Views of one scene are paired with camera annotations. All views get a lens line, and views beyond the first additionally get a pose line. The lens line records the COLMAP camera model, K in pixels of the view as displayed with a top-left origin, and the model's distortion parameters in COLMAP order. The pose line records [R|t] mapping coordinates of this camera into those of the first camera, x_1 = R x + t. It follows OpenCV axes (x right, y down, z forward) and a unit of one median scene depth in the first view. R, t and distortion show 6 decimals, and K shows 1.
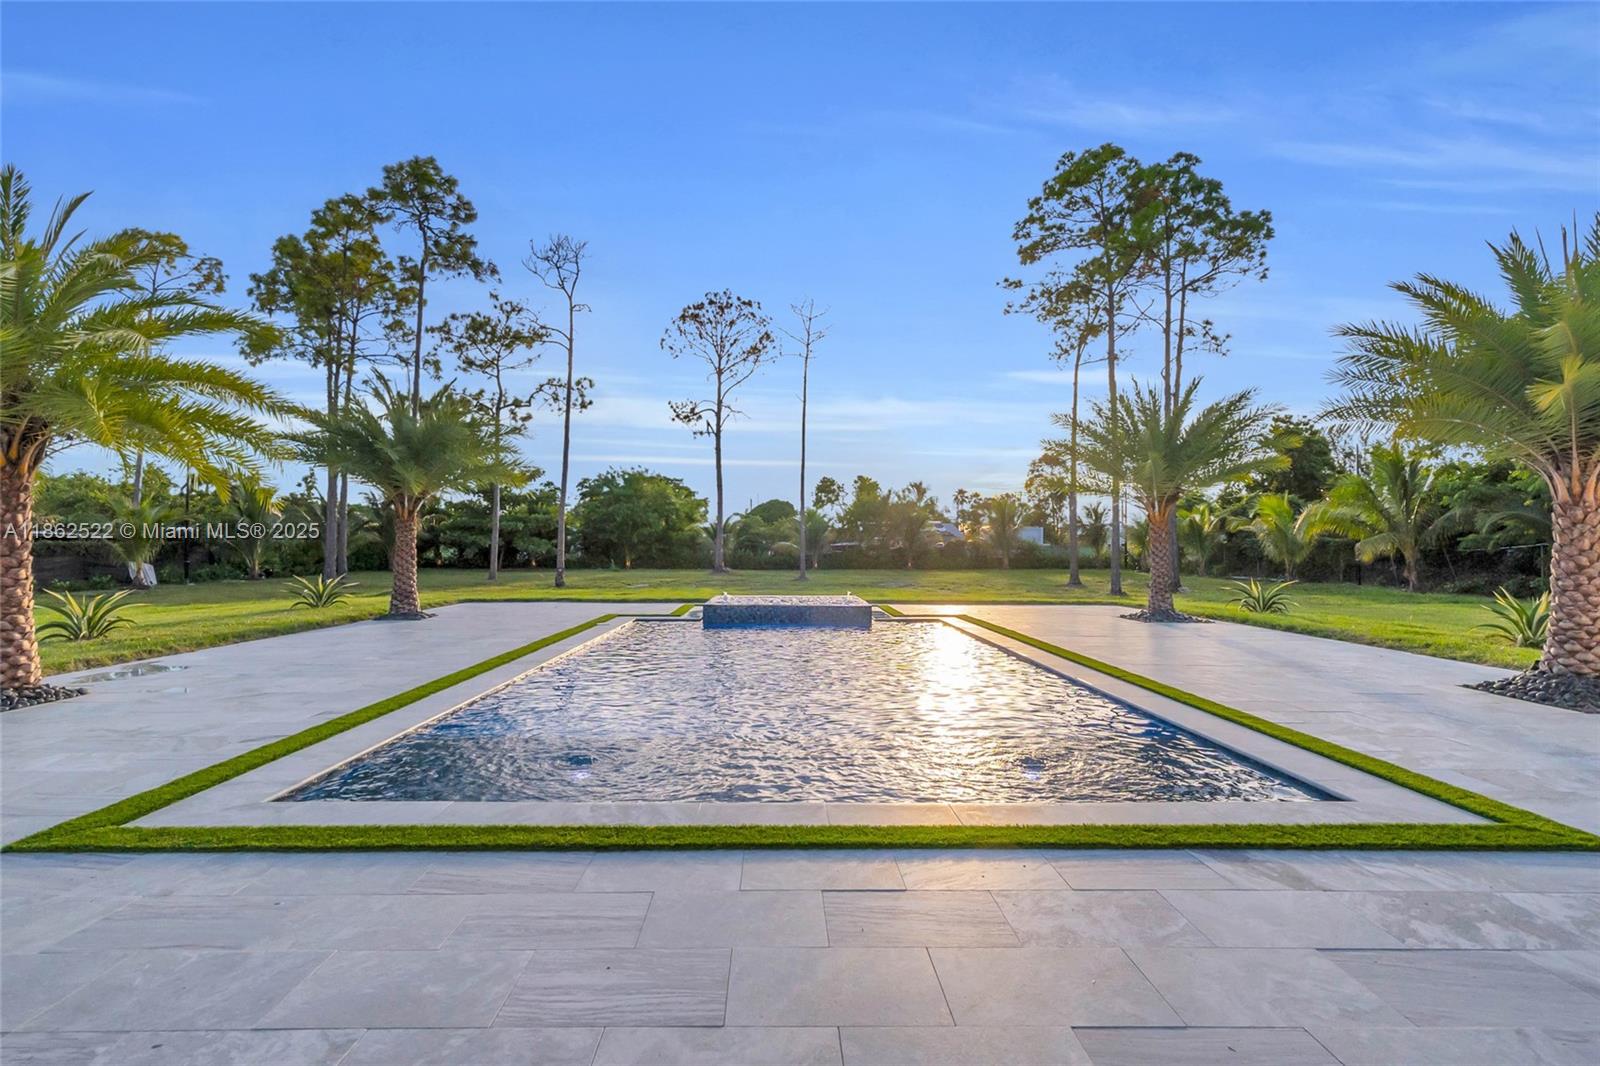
lens RADIAL K [[802.1, 0, 793.9], [0, 802.1, 542.4], [0, 0, 1]] dist [0.012871, 0.000578]
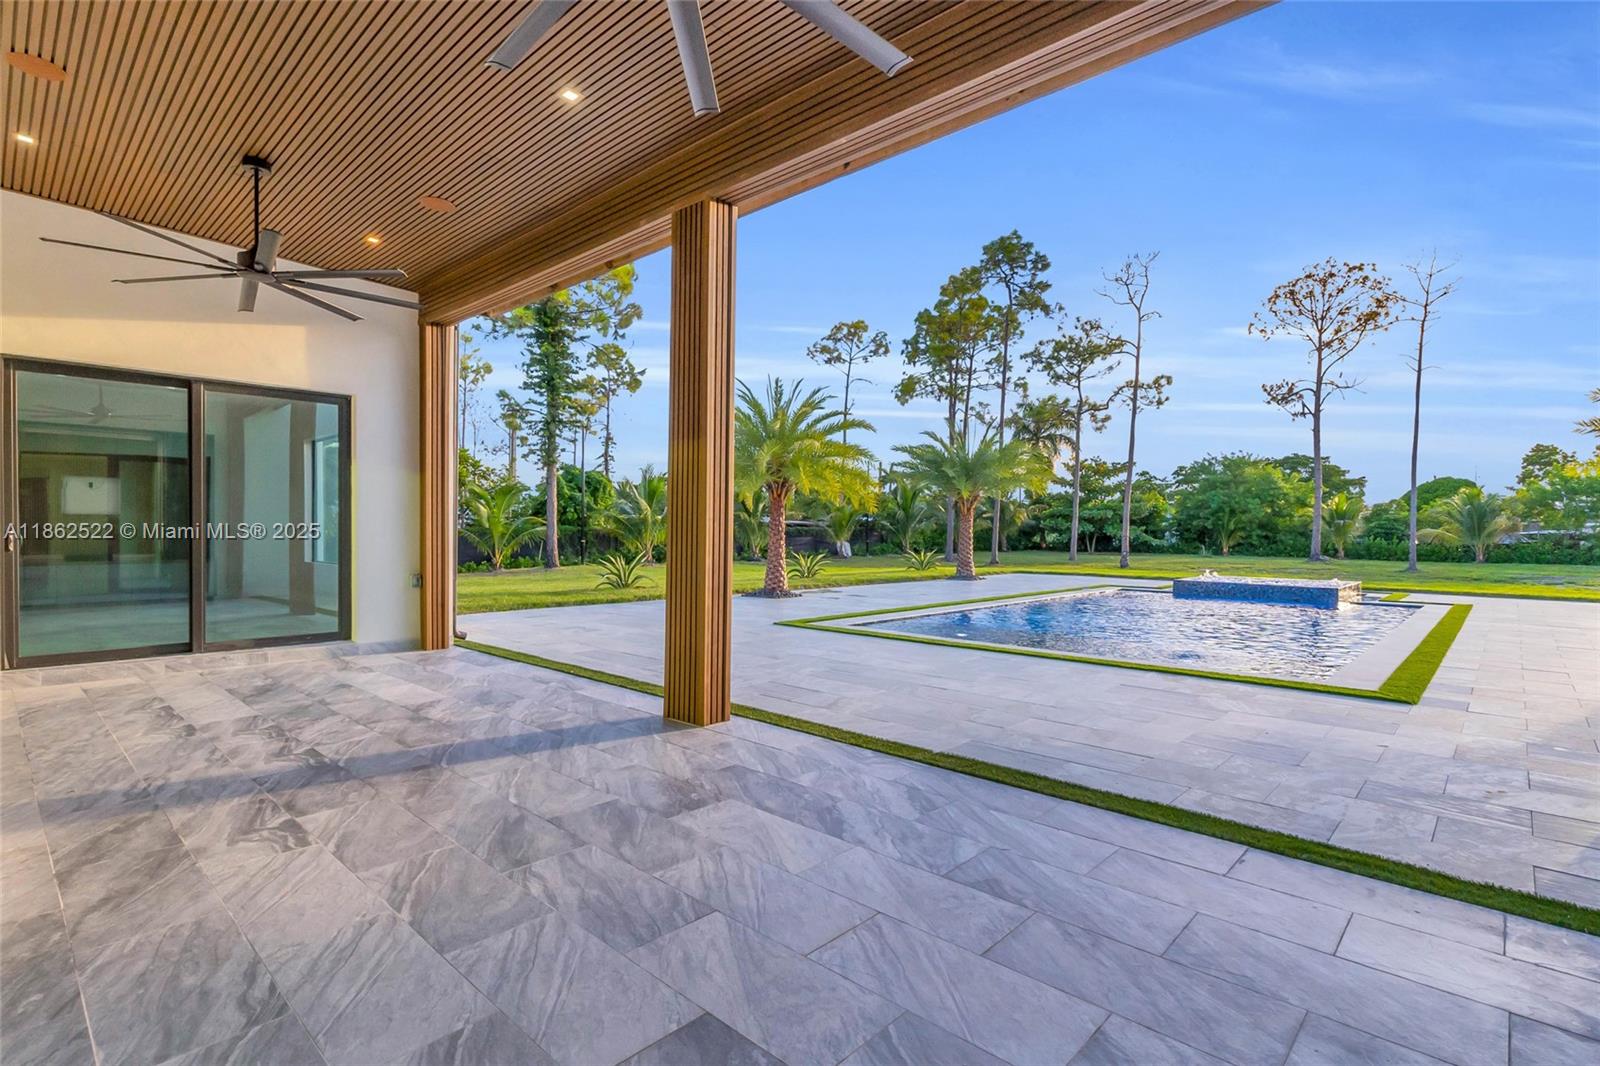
lens RADIAL K [[765.6, 0, 799.9], [0, 765.6, 541.5], [0, 0, 1]] dist [0.001018, 0.000157]
pose [[0.732737, 0.014092, -0.680366, 0.102504], [-0.002448, 0.999834, 0.018072, -0.000428], [0.680507, -0.011576, 0.732650, -0.100982]]
